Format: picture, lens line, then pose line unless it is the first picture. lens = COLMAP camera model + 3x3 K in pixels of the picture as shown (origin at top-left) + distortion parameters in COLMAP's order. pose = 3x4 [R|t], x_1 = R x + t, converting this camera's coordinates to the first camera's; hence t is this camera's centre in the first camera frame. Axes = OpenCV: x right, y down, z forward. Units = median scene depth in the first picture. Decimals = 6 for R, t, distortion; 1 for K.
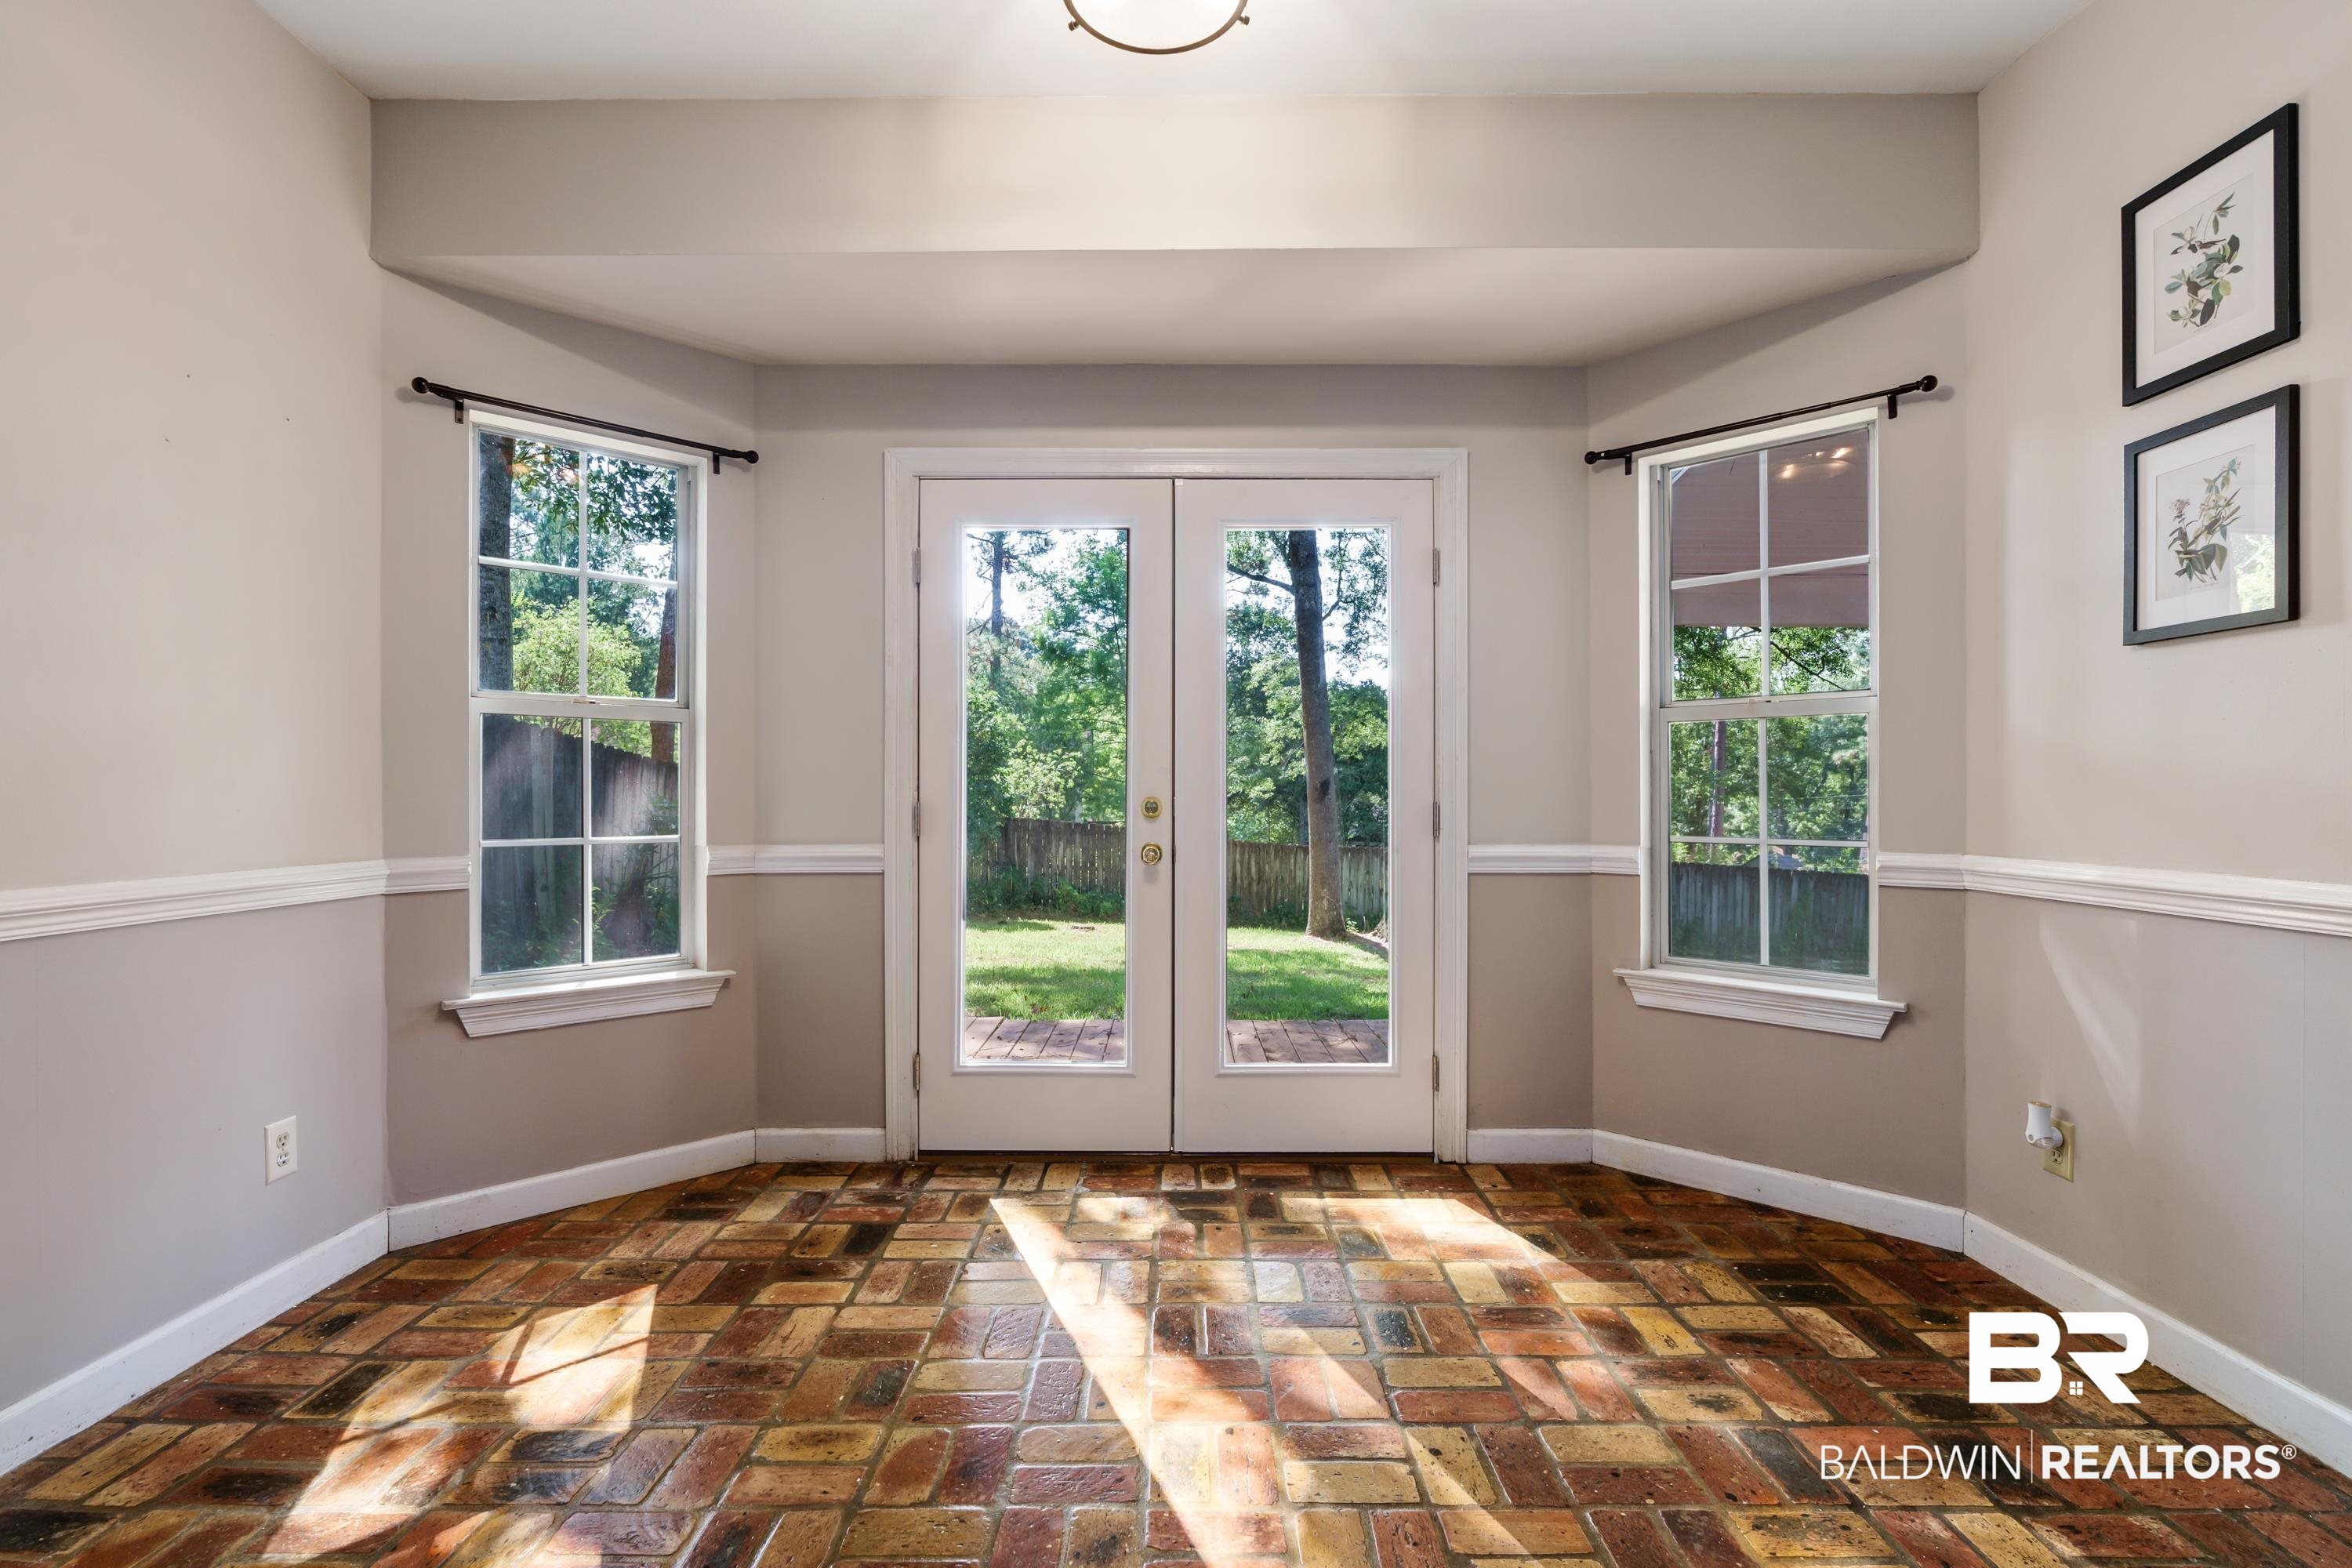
lens RADIAL K [[1068.5, 0, 1178.3], [0, 1068.5, 793.7], [0, 0, 1]] dist [-0.011501, 0.004710]
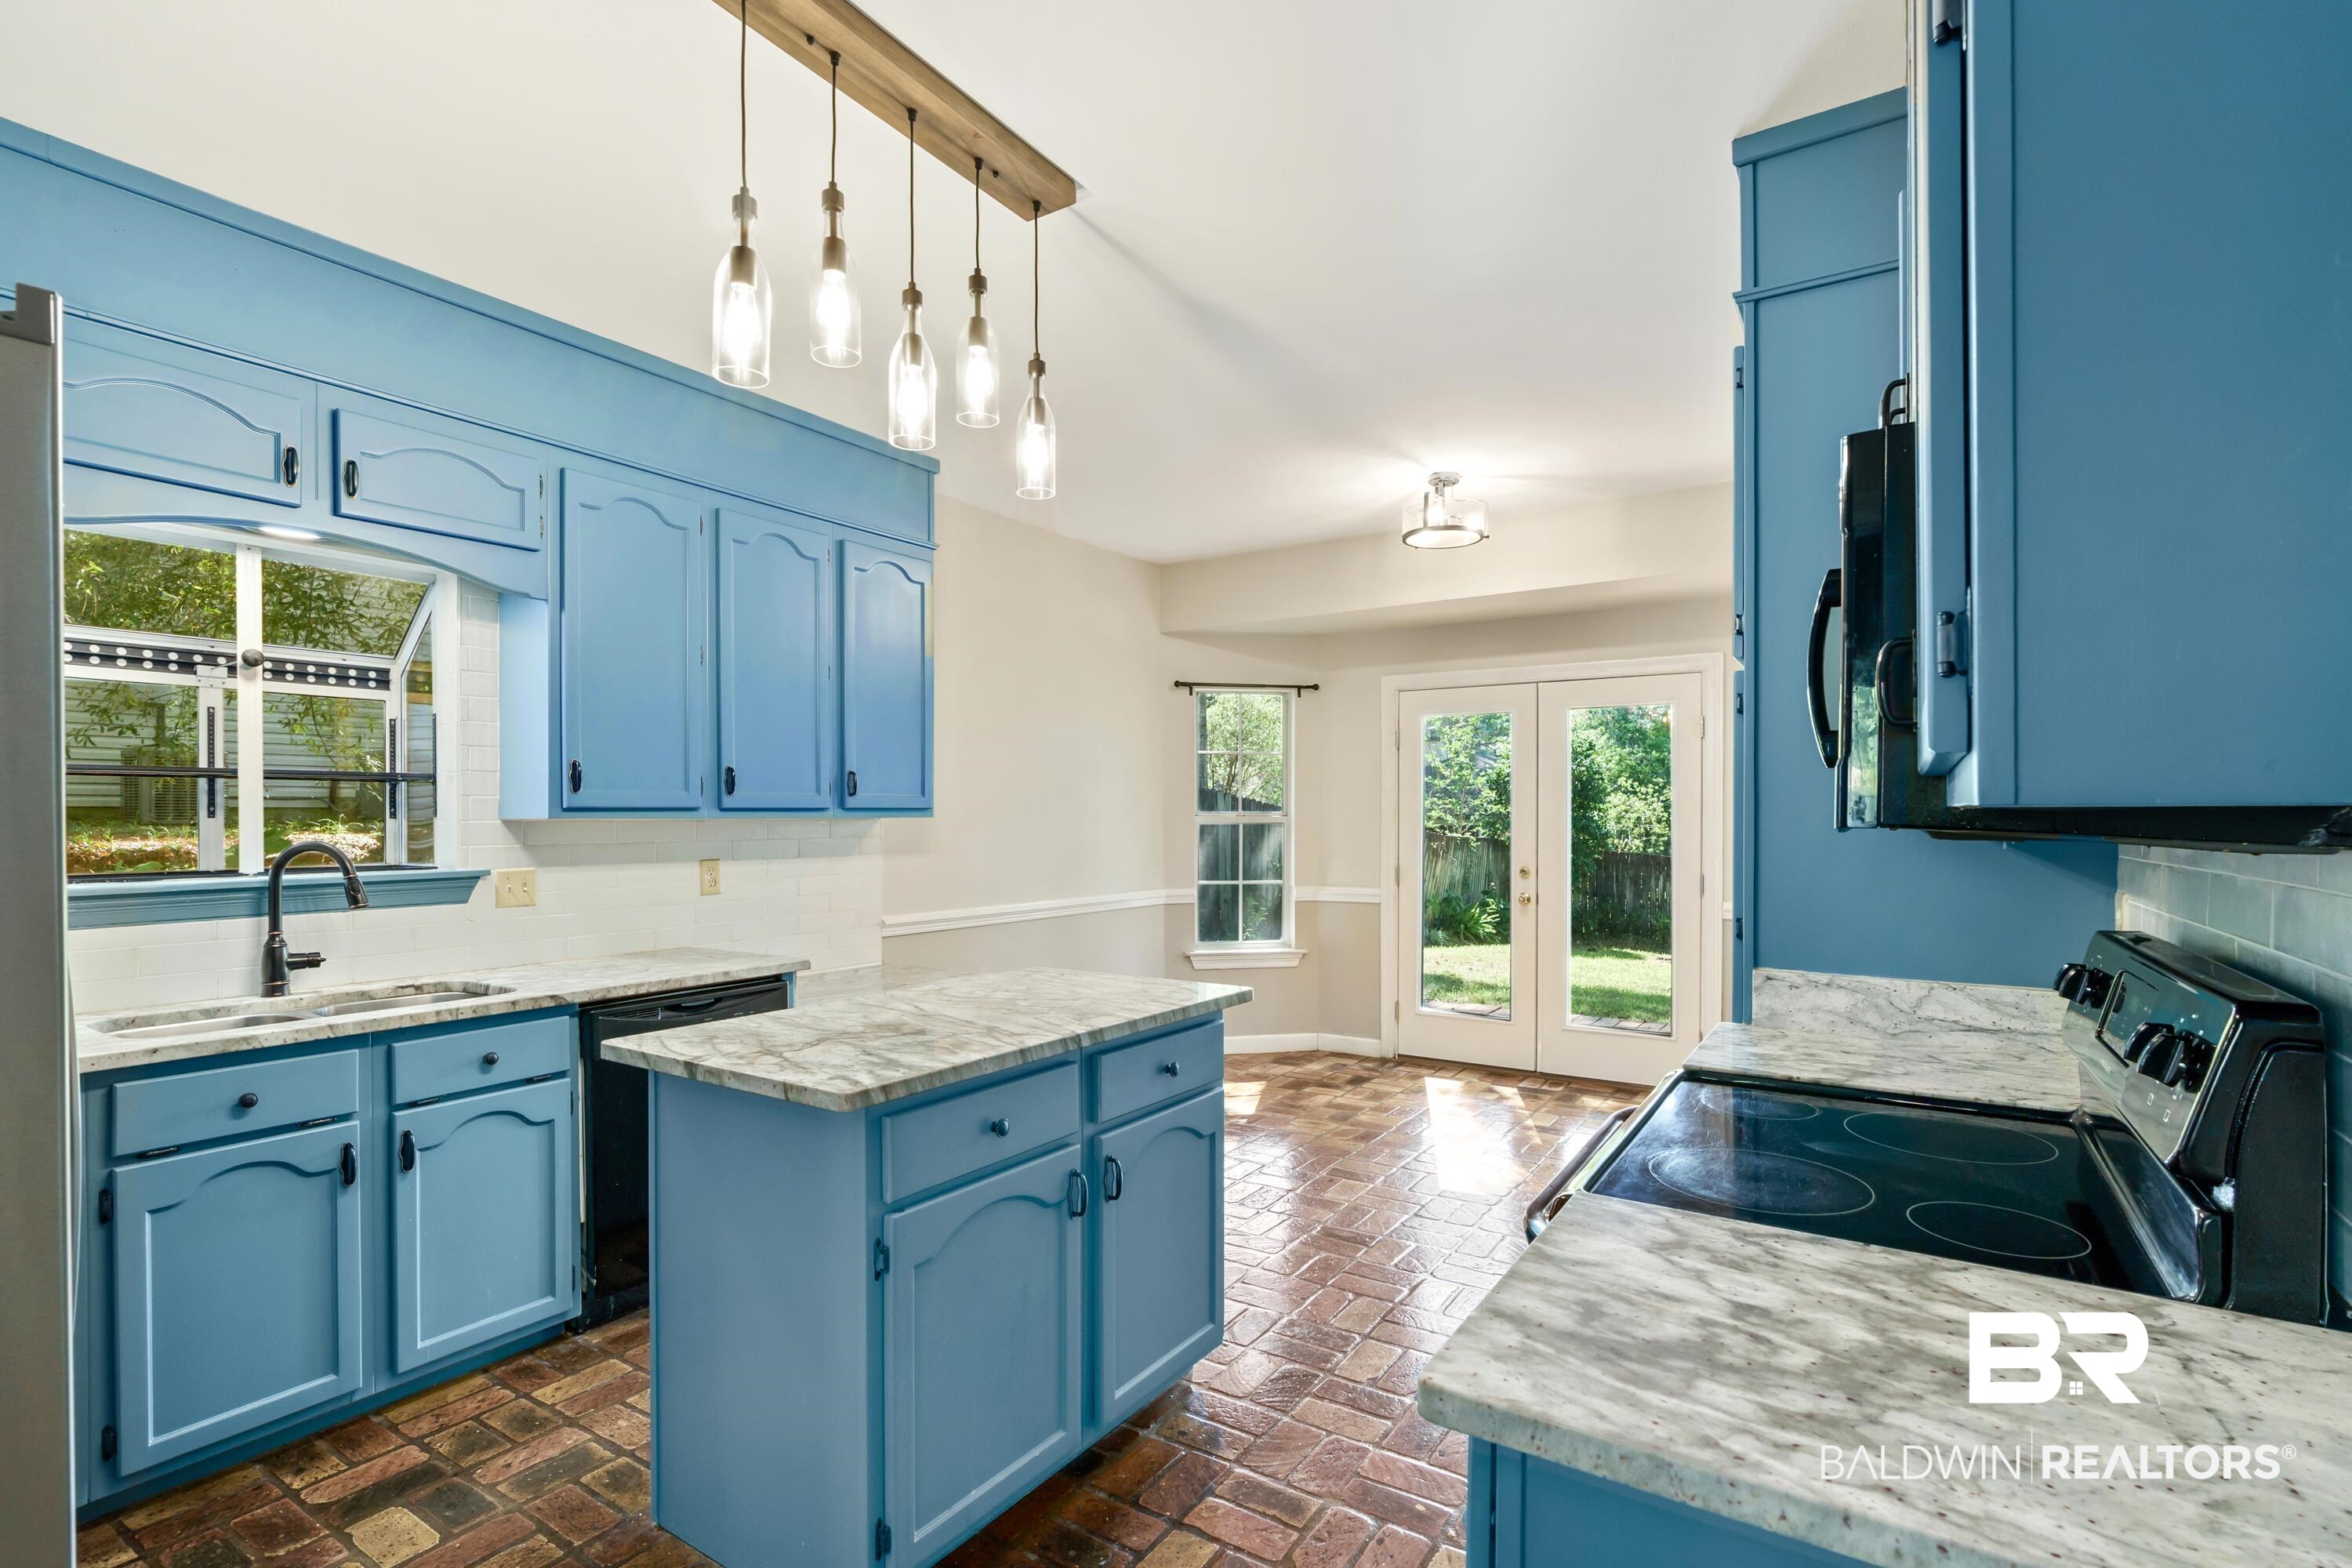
lens RADIAL K [[1097.5, 0, 1204.2], [0, 1097.5, 813.5], [0, 0, 1]] dist [-0.009747, 0.000112]
pose [[0.848325, -0.000797, -0.529475, 0.504715], [-0.000430, 0.999998, -0.002194, -0.082621], [0.529476, 0.002089, 0.848322, -0.835983]]
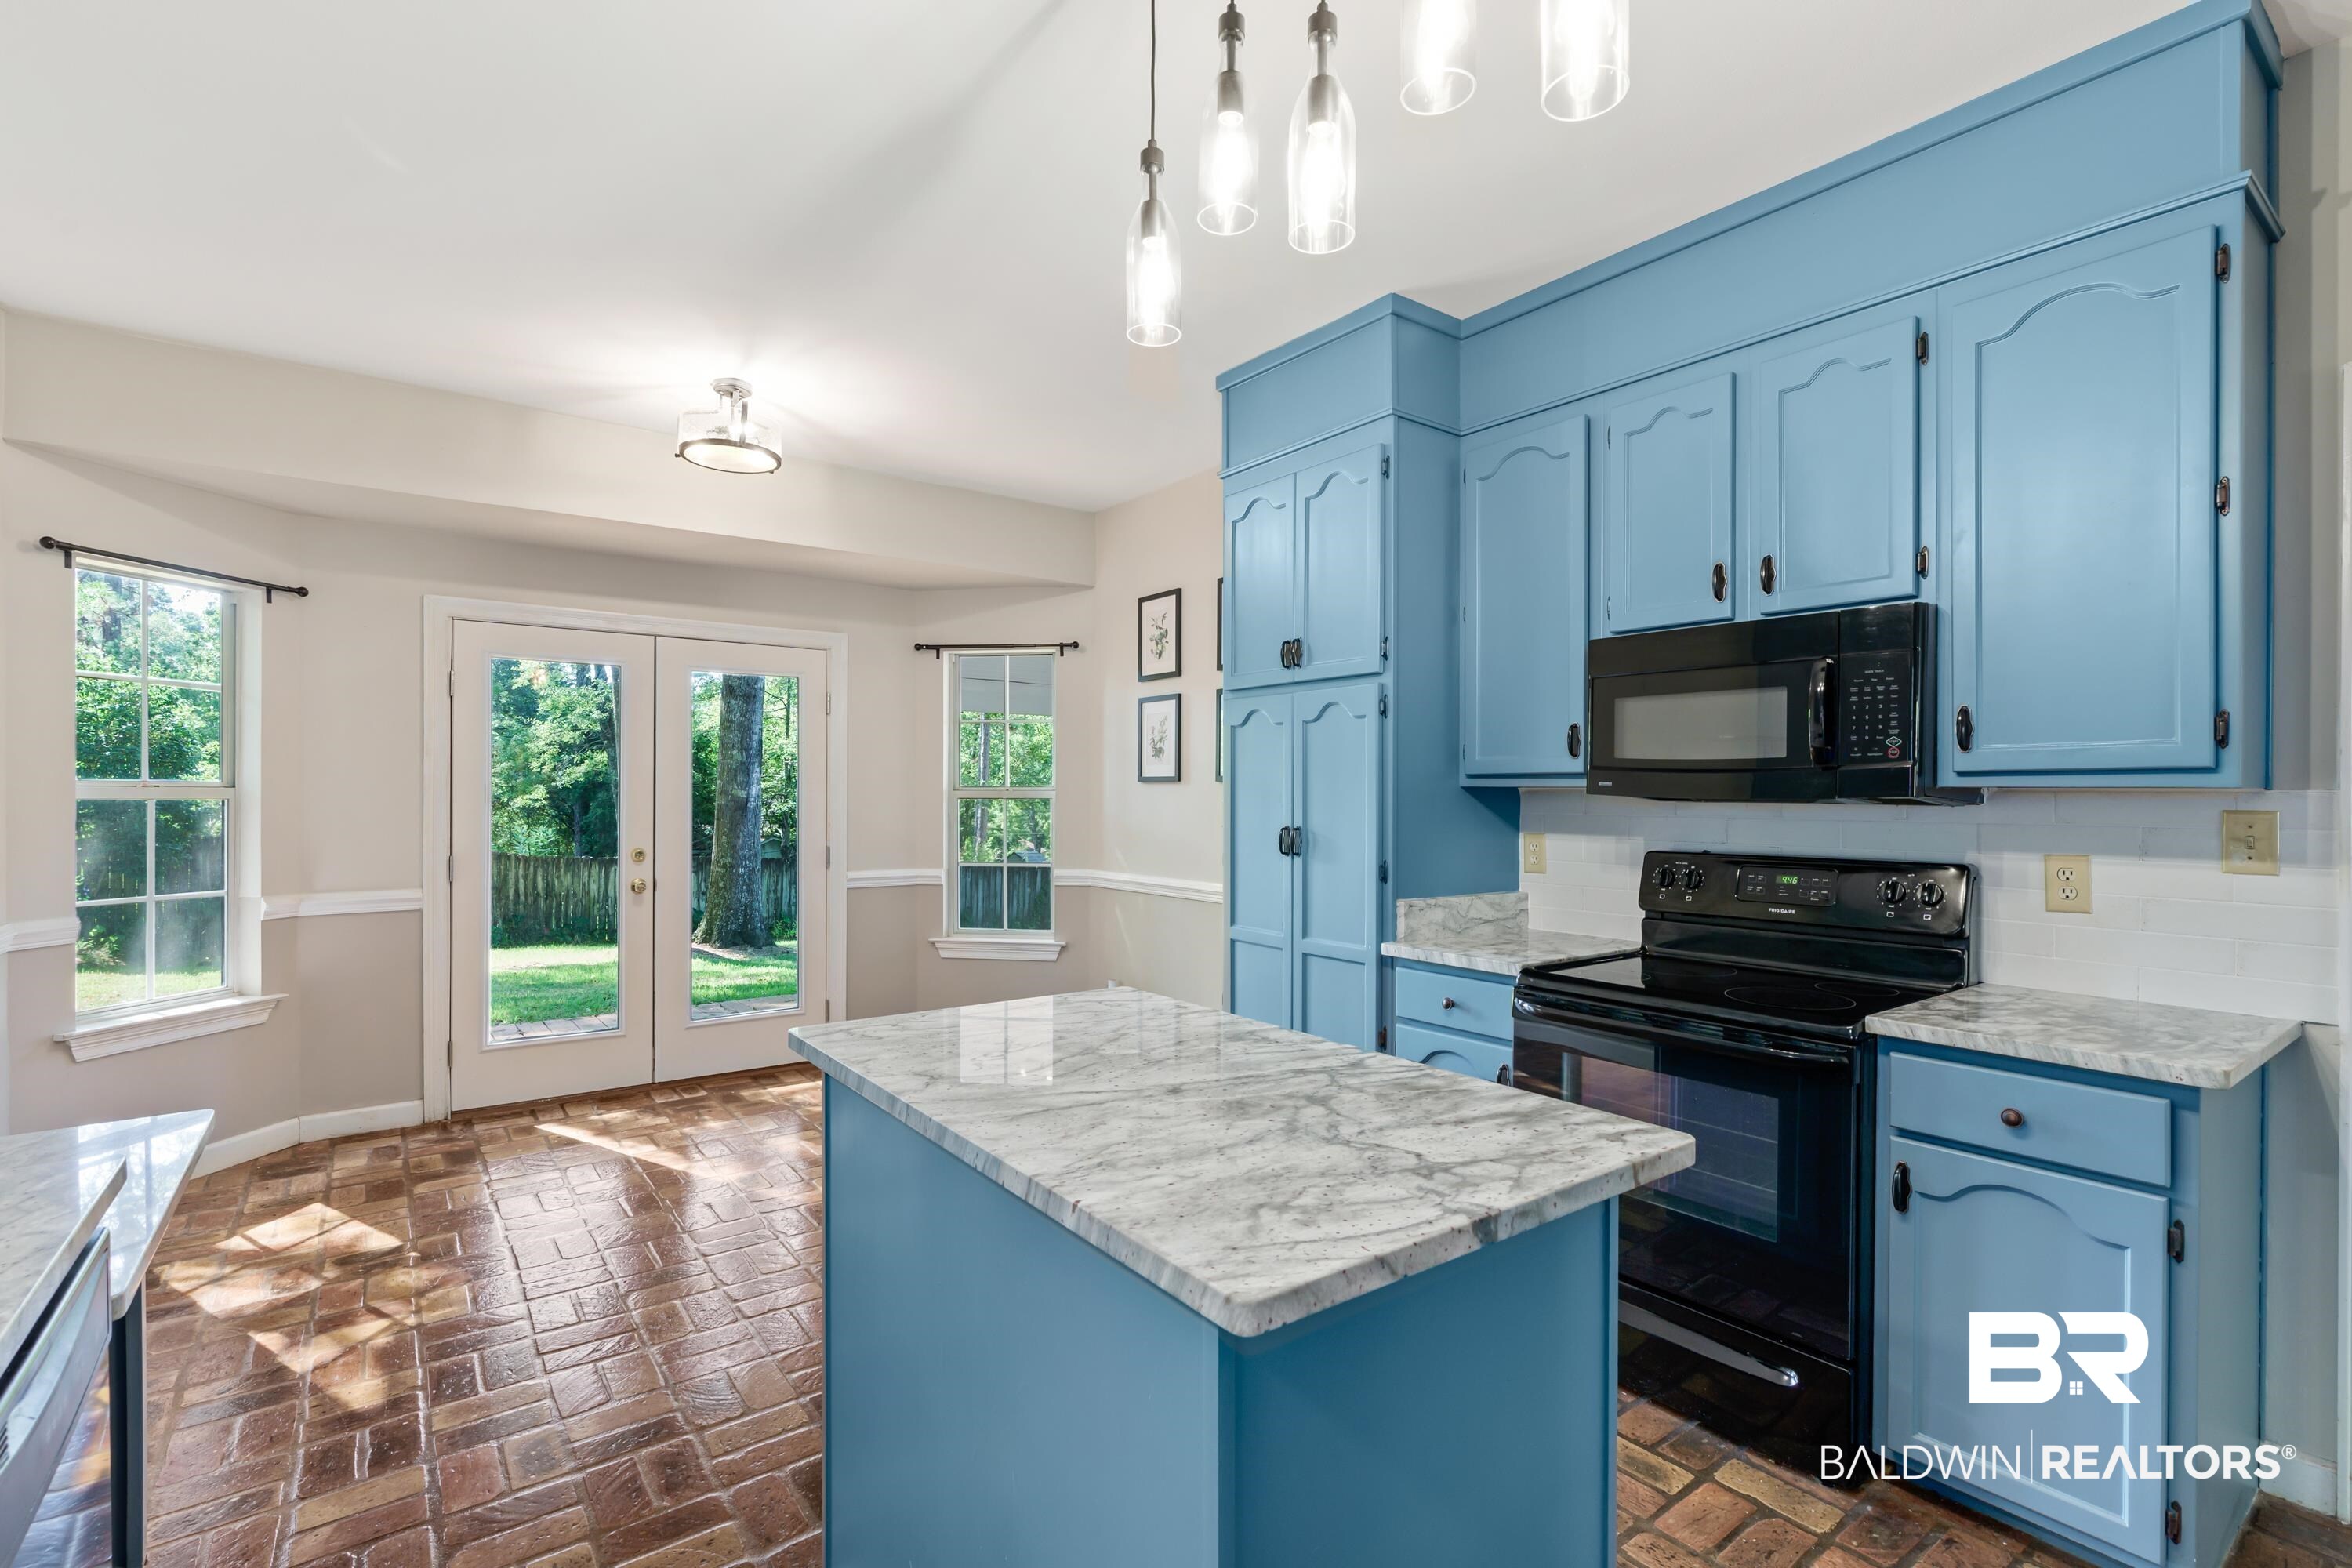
lens RADIAL K [[1068.5, 0, 1178.3], [0, 1068.5, 793.7], [0, 0, 1]] dist [-0.011501, 0.004710]
pose [[0.796188, 0.002842, 0.605042, -0.343544], [-0.002867, 0.999995, -0.000925, -0.077160], [-0.605042, -0.000998, 0.796193, -0.676414]]
